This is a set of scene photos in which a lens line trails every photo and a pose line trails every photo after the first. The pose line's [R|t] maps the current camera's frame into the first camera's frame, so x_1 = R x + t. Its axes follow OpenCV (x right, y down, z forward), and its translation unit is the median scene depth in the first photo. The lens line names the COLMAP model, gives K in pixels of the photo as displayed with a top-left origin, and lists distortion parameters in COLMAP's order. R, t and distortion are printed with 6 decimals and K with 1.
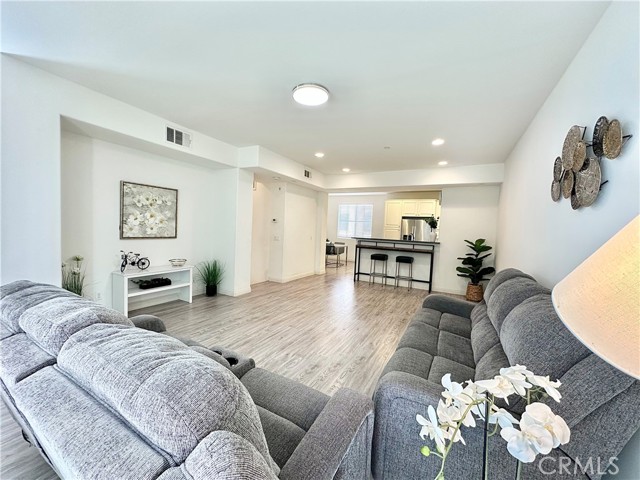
lens RADIAL K [[255.9, 0, 316.3], [0, 255.9, 239.7], [0, 0, 1]] dist [0.000566, 0.000784]
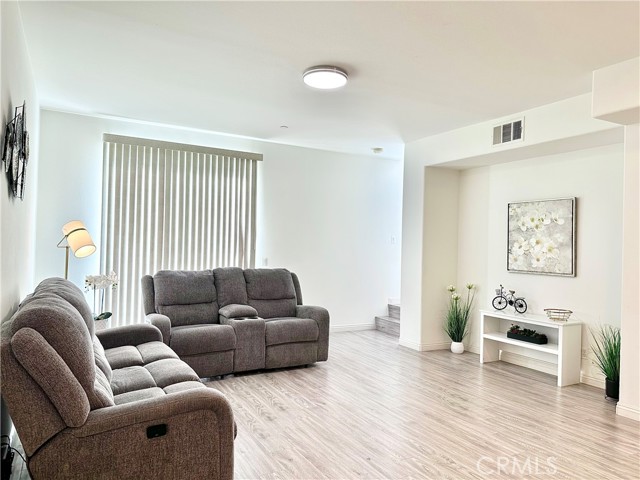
lens RADIAL K [[445.3, 0, 317.9], [0, 445.3, 240.5], [0, 0, 1]] dist [-0.000731, -0.002530]
pose [[-0.526135, -0.067309, -0.847733, 0.758392], [-0.091700, 0.995541, -0.022132, -0.013440], [0.845443, 0.066093, -0.529961, 1.164816]]
